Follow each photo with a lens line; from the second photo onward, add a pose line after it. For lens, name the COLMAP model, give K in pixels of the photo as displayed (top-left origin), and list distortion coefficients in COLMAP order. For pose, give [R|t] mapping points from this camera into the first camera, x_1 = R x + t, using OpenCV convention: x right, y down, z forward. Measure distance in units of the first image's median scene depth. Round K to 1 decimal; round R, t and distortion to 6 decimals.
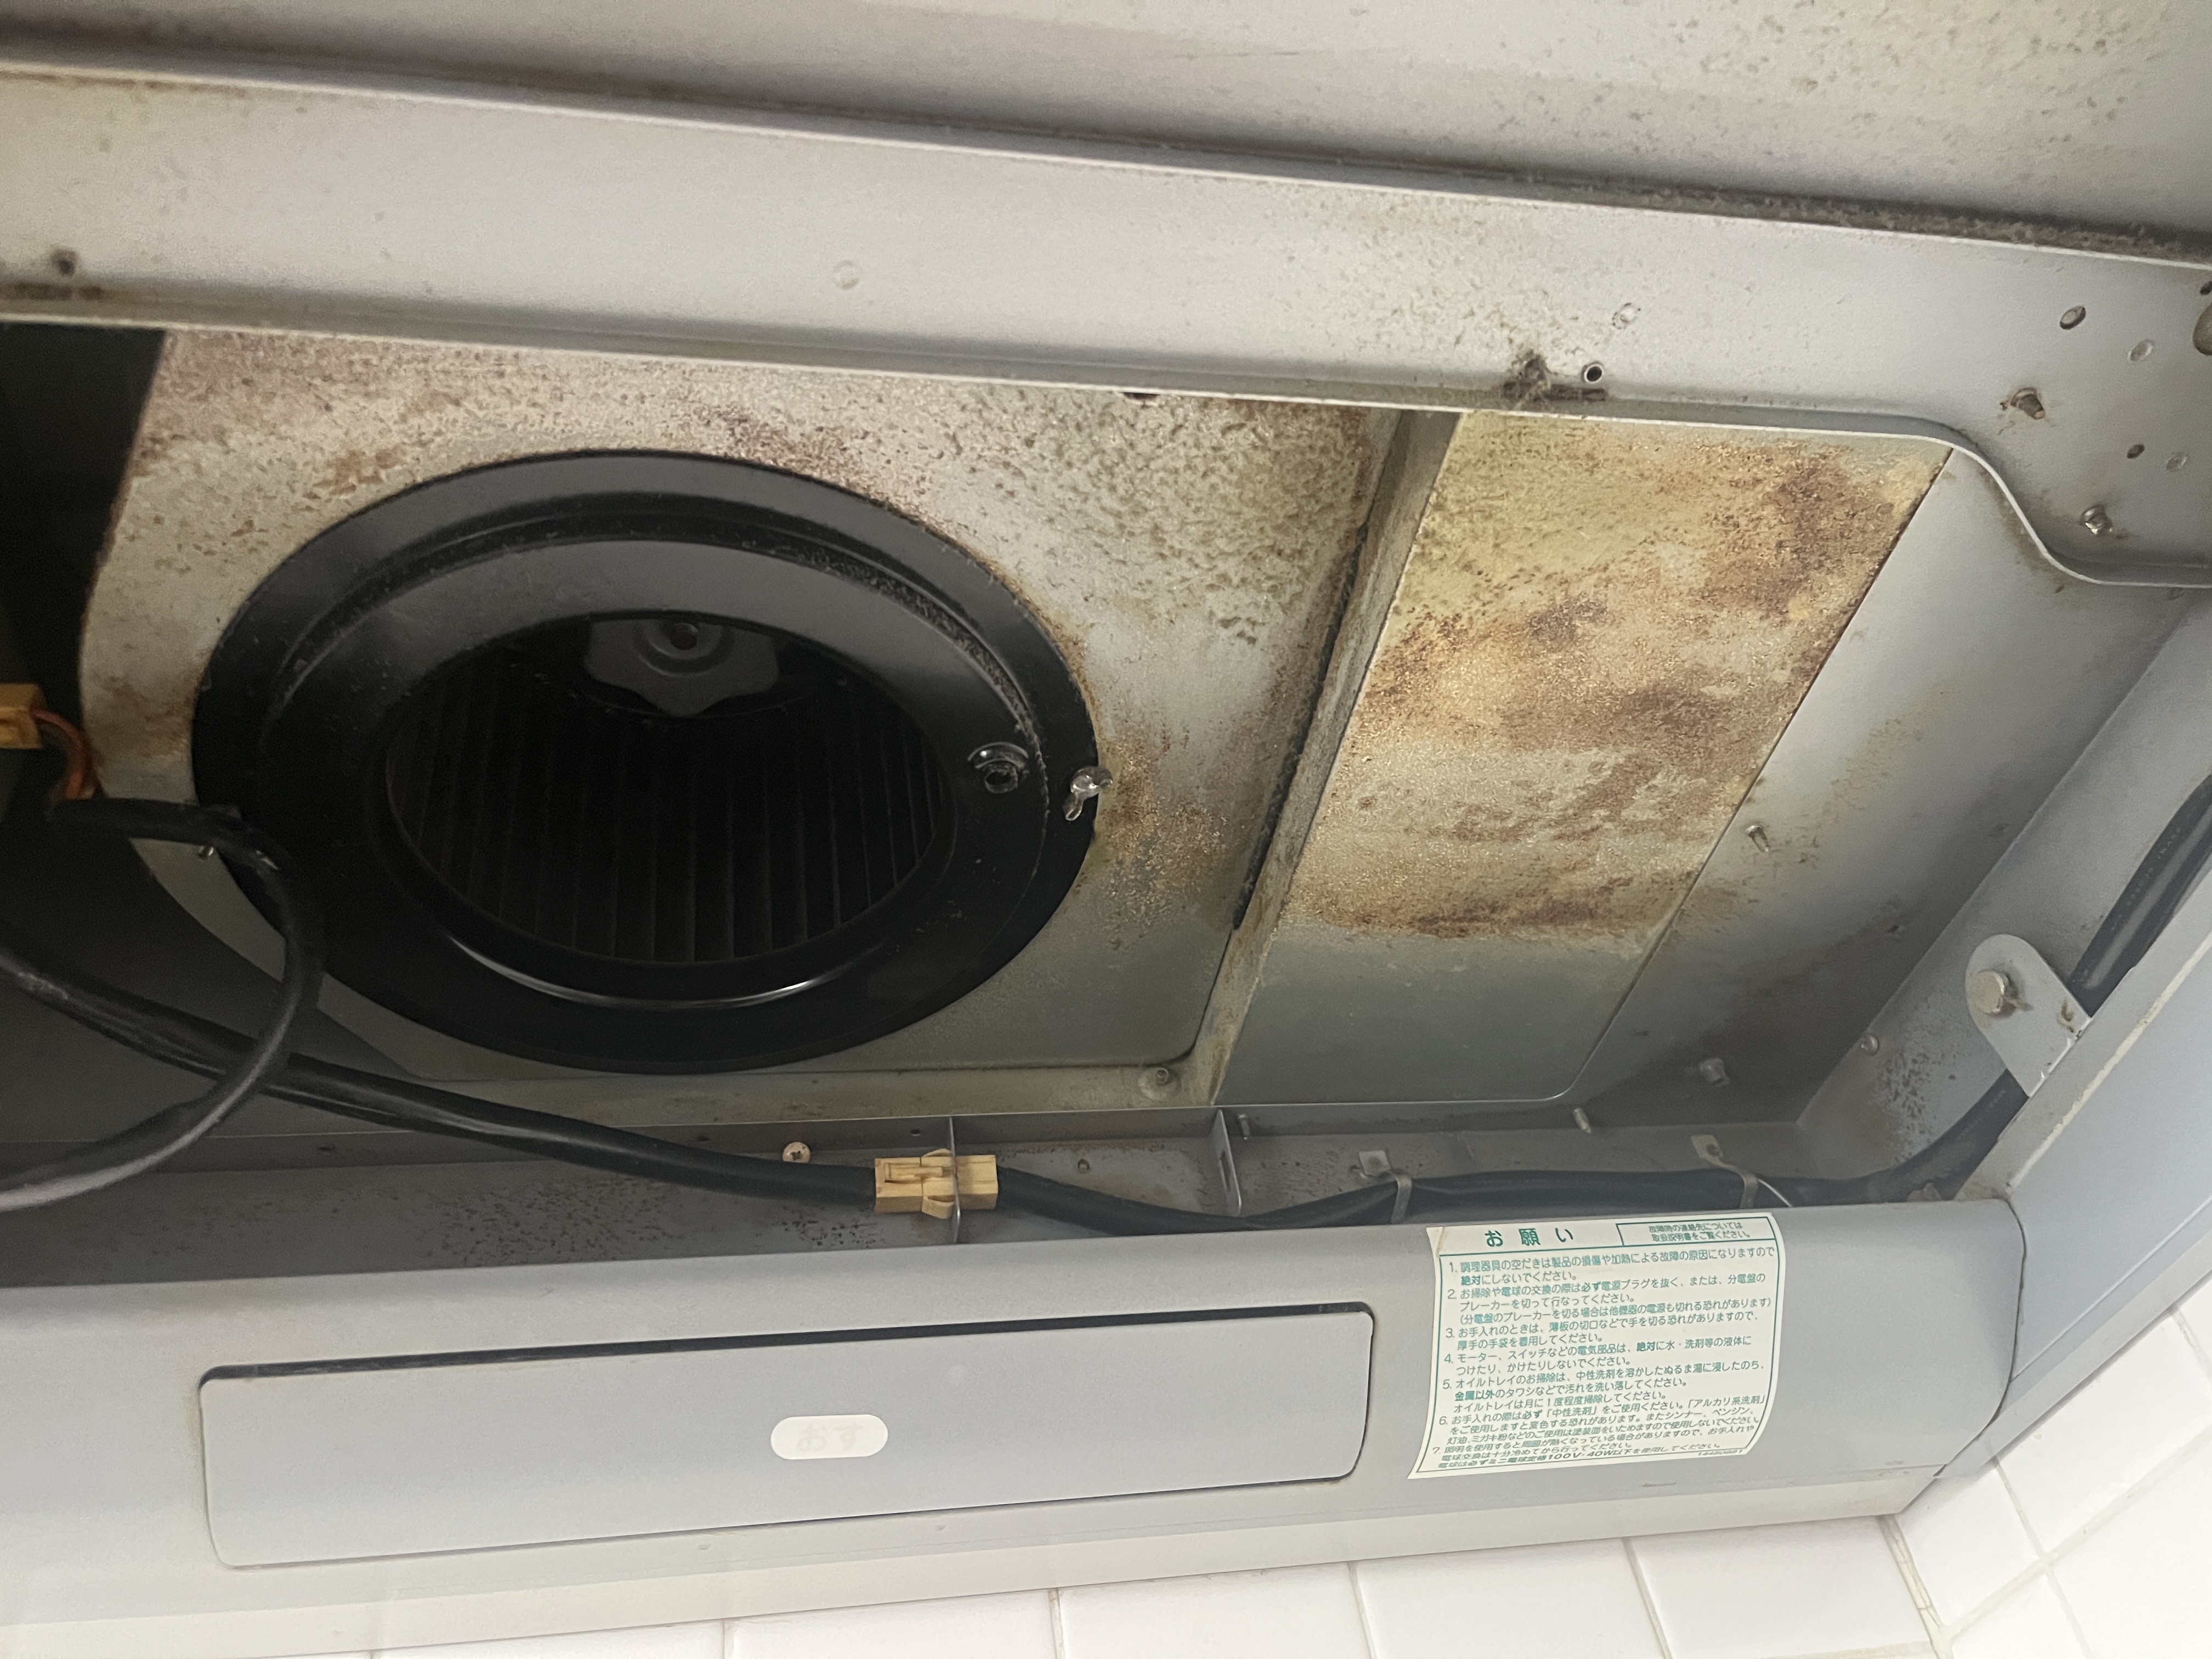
lens RADIAL K [[1777.6, 0, 1106.0], [0, 1777.6, 829.5], [0, 0, 1]] dist [0.016473, 0.000537]
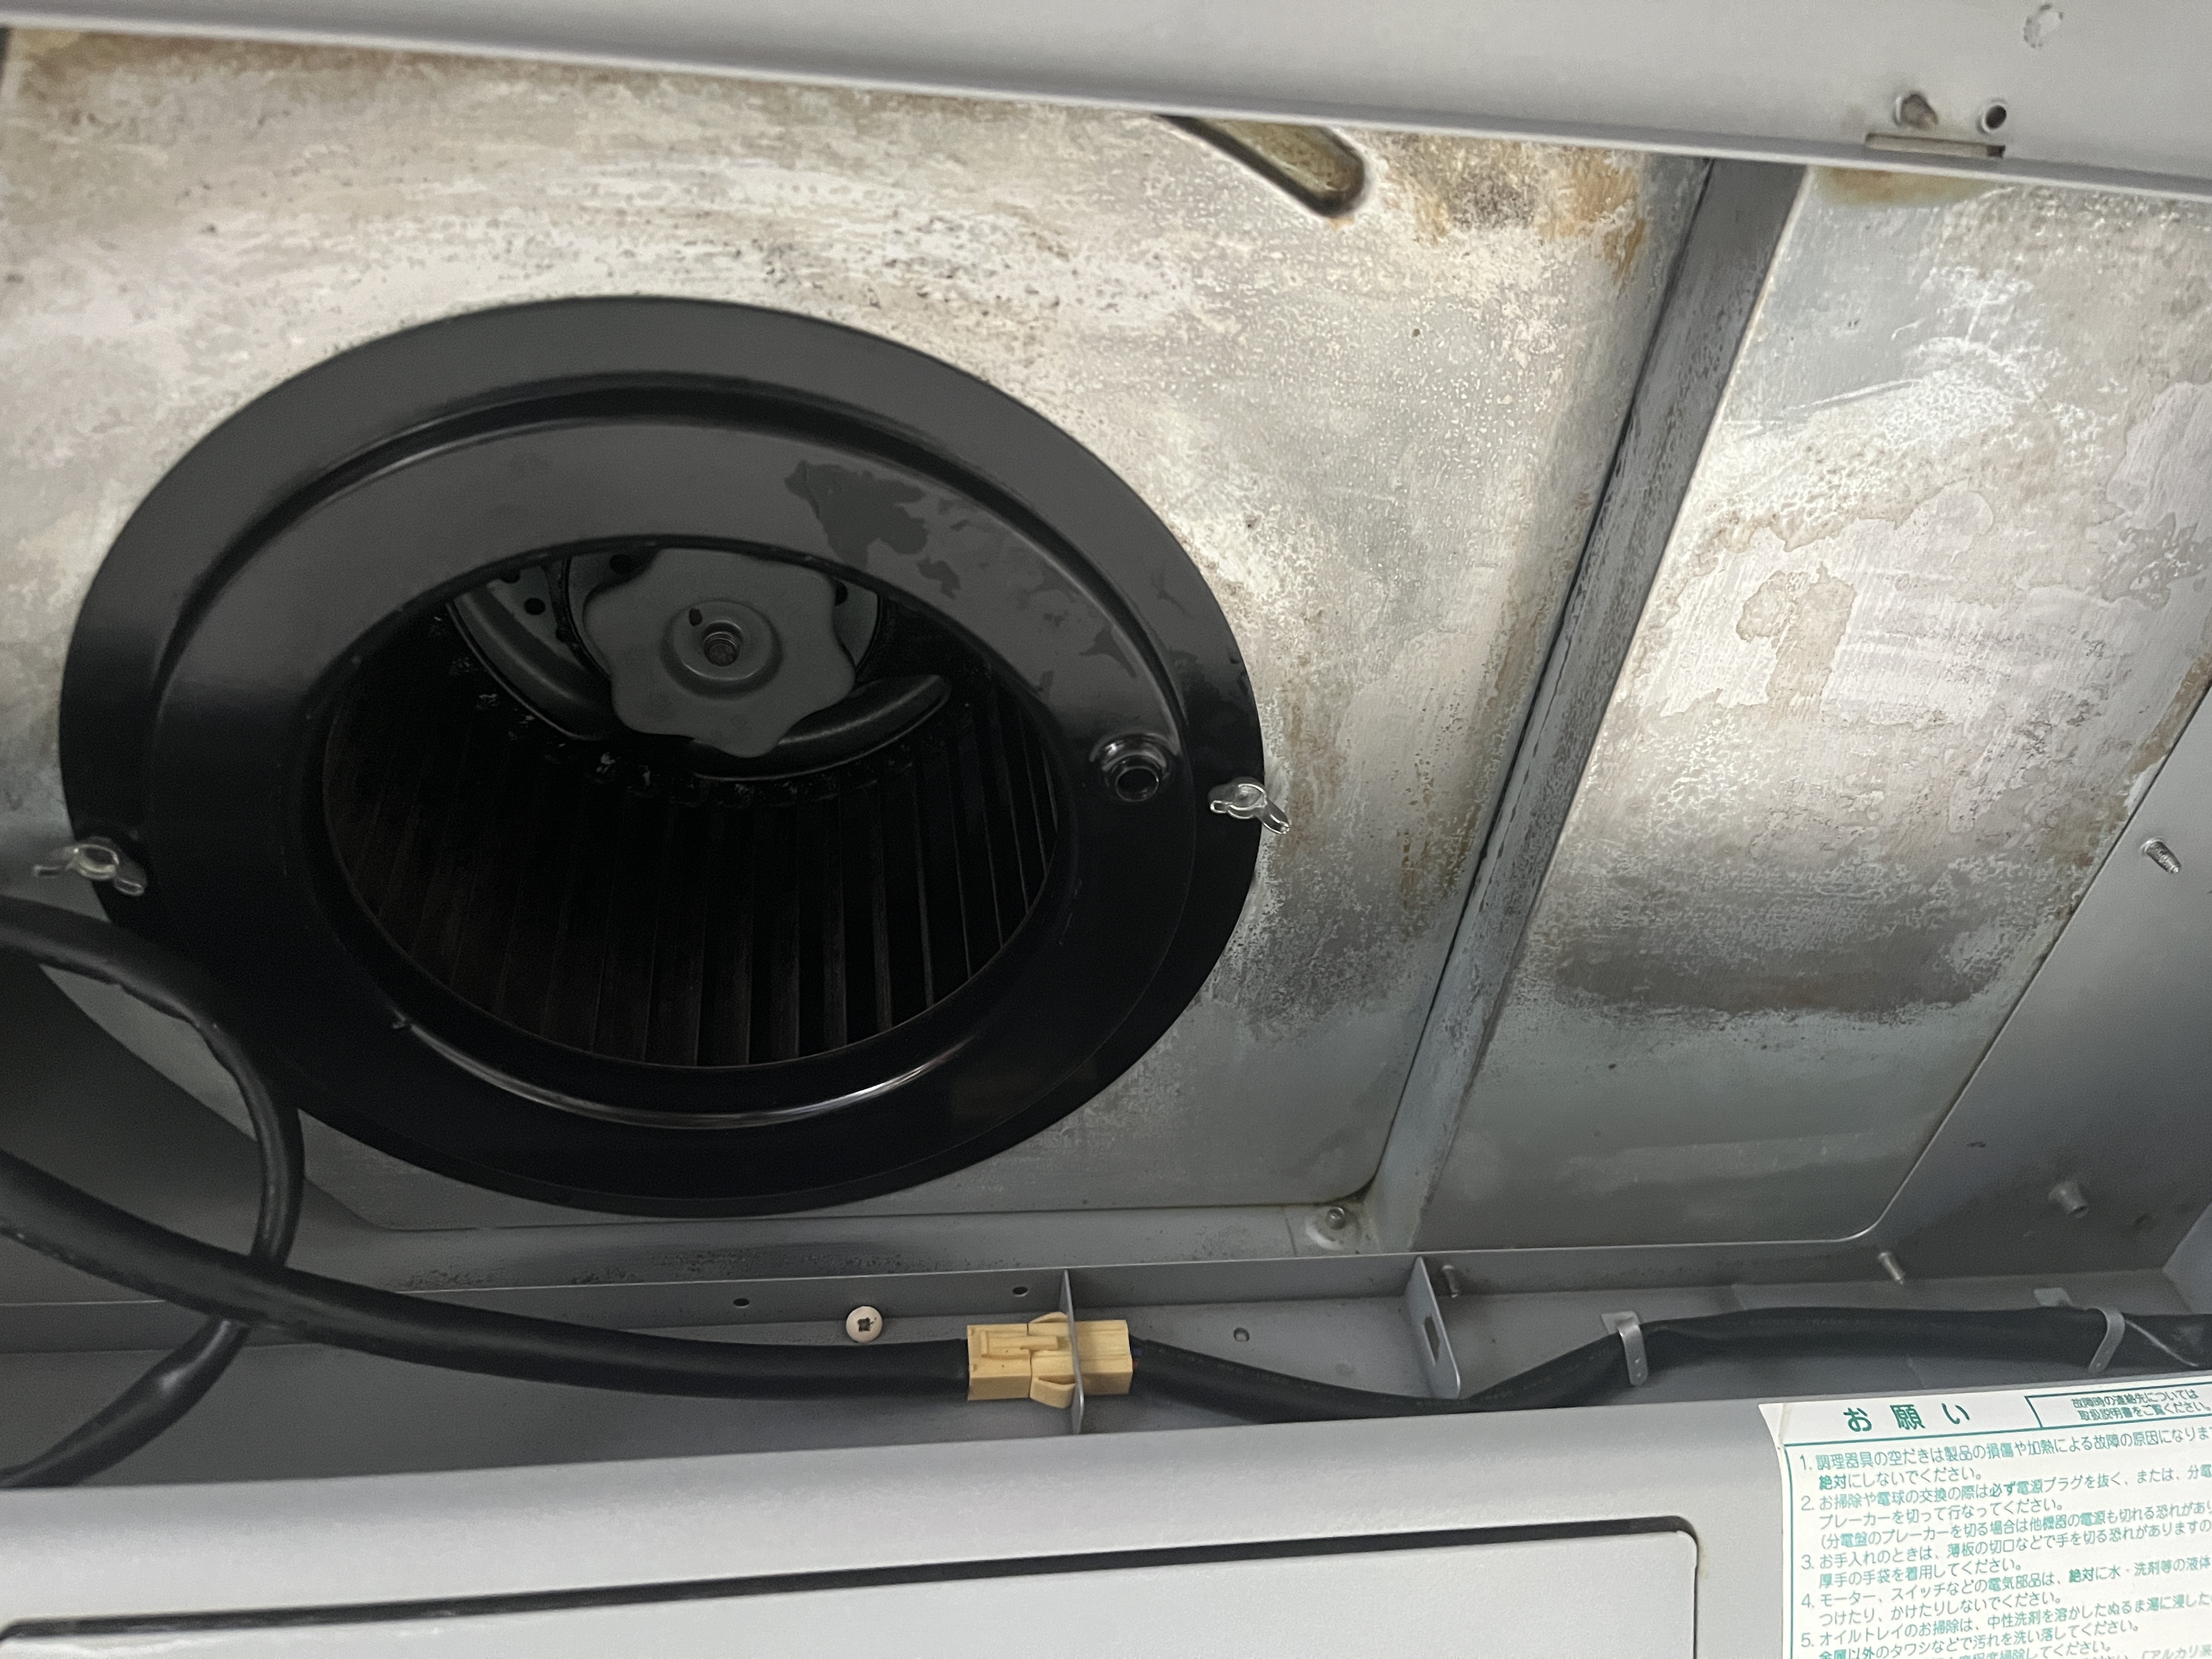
lens RADIAL K [[1714.3, 0, 1106.0], [0, 1714.3, 829.5], [0, 0, 1]] dist [0.066231, -0.116243]
pose [[0.999107, -0.024519, -0.034414, -0.046660], [0.019779, 0.991066, -0.131895, 0.083871], [0.037340, 0.131096, 0.990666, 0.287223]]
